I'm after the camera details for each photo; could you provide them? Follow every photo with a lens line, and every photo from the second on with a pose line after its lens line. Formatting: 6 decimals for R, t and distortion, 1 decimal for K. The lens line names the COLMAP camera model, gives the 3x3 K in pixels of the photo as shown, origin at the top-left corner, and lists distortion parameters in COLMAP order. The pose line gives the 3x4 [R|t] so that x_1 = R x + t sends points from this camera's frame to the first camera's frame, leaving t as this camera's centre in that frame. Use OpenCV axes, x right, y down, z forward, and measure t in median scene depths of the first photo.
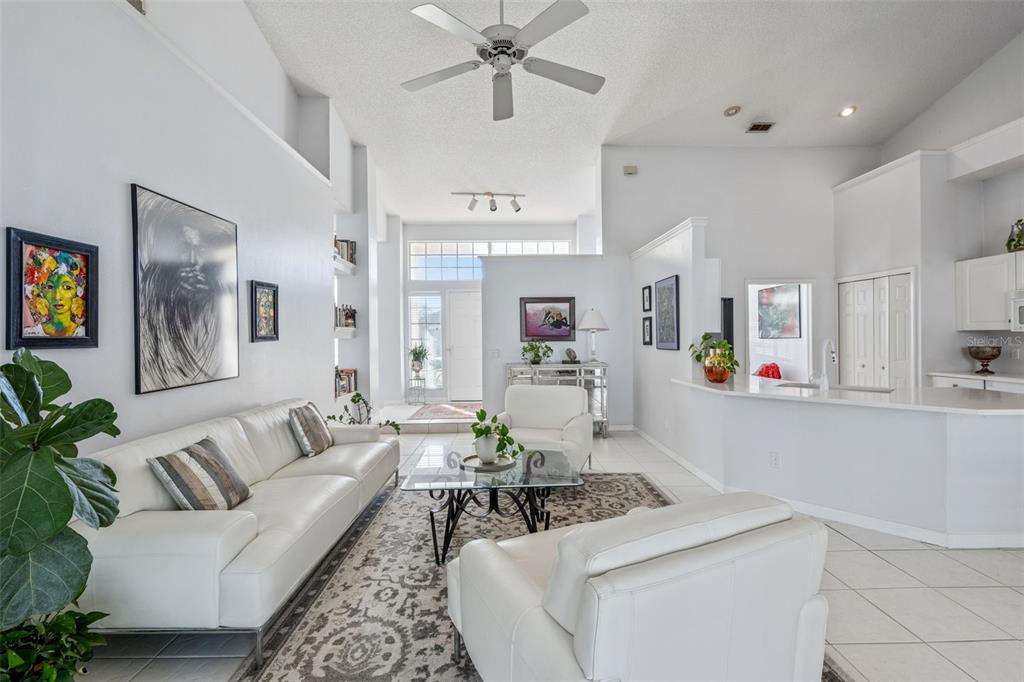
lens RADIAL K [[464.0, 0, 509.3], [0, 464.0, 335.0], [0, 0, 1]] dist [-0.006510, 0.001782]
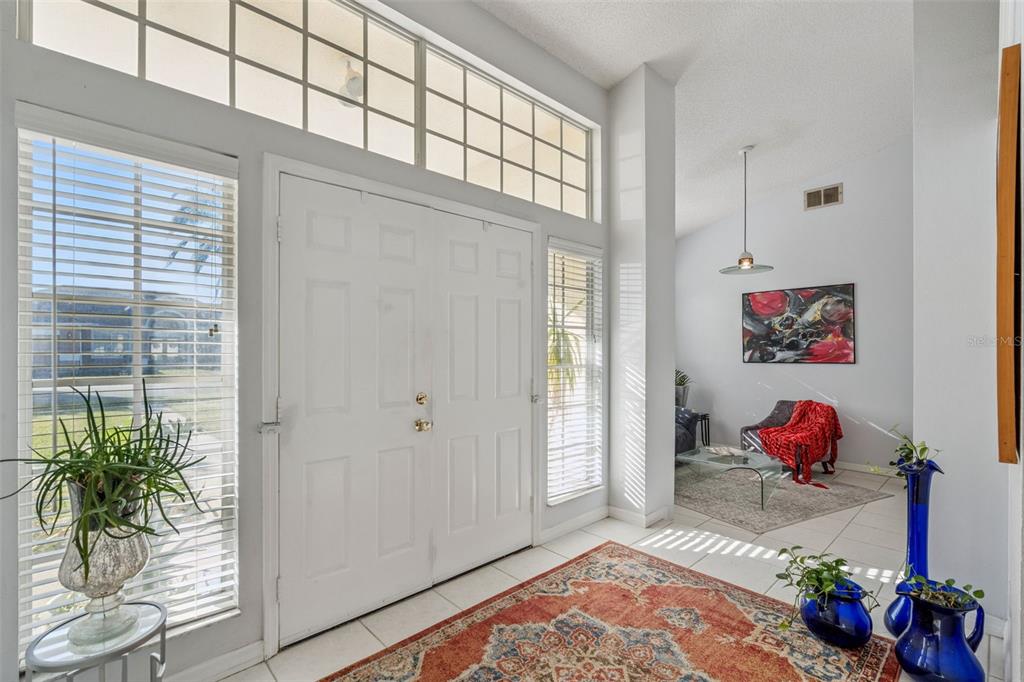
lens RADIAL K [[464.0, 0, 509.1], [0, 464.0, 348.2], [0, 0, 1]] dist [-0.006510, 0.001782]
pose [[0.732119, 0.012932, 0.681054, -0.306807], [-0.011191, 0.999913, -0.006957, -0.008209], [-0.681085, -0.002528, 0.732200, 1.162886]]
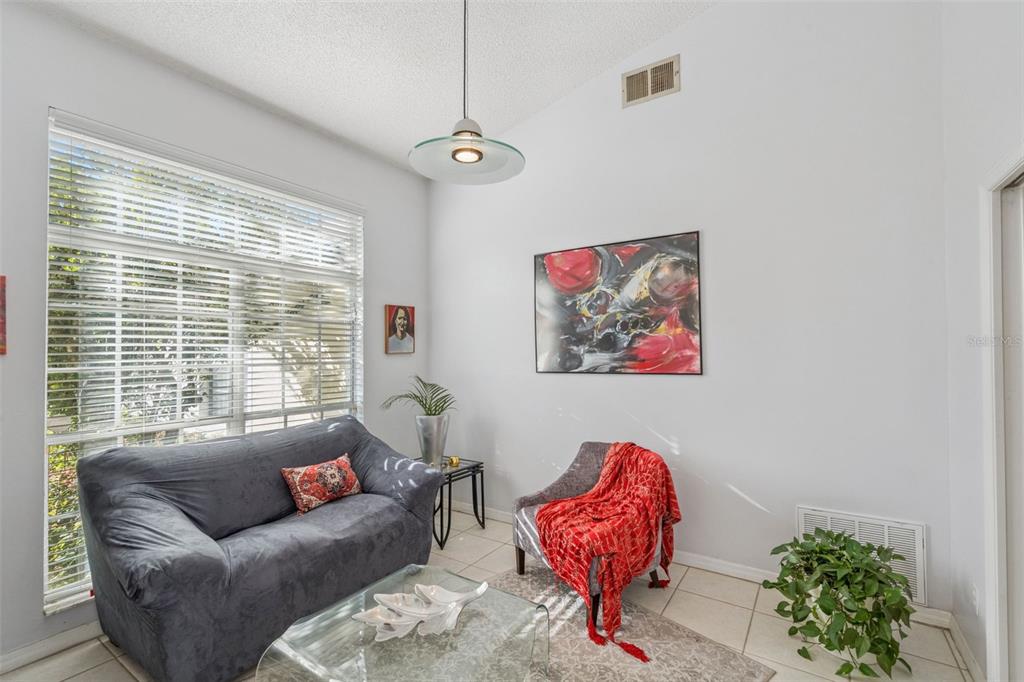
lens RADIAL K [[464.0, 0, 512.8], [0, 464.0, 340.6], [0, 0, 1]] dist [-0.006510, 0.001782]
pose [[0.556314, 0.025752, 0.830573, 0.302689], [-0.005022, 0.999606, -0.027629, -0.014623], [-0.830957, 0.011199, 0.556224, 1.260023]]
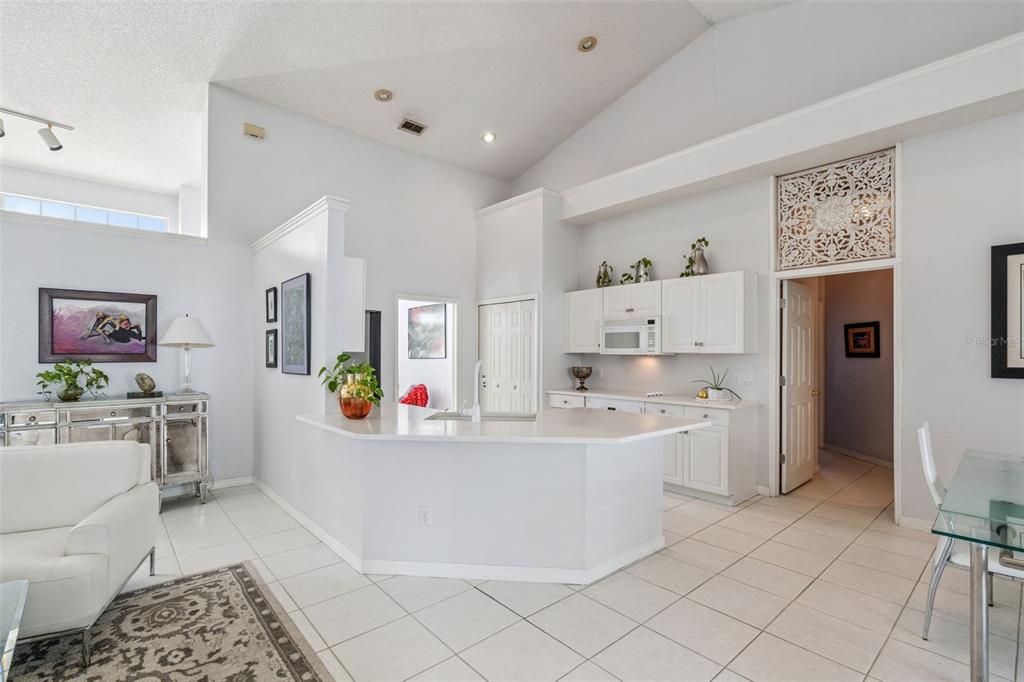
lens RADIAL K [[464.0, 0, 510.8], [0, 464.0, 352.1], [0, 0, 1]] dist [-0.006510, 0.001782]
pose [[0.758076, 0.012321, 0.652049, 0.108330], [-0.009916, 0.999924, -0.007366, -0.001555], [-0.652090, -0.000882, 0.758141, 0.196610]]
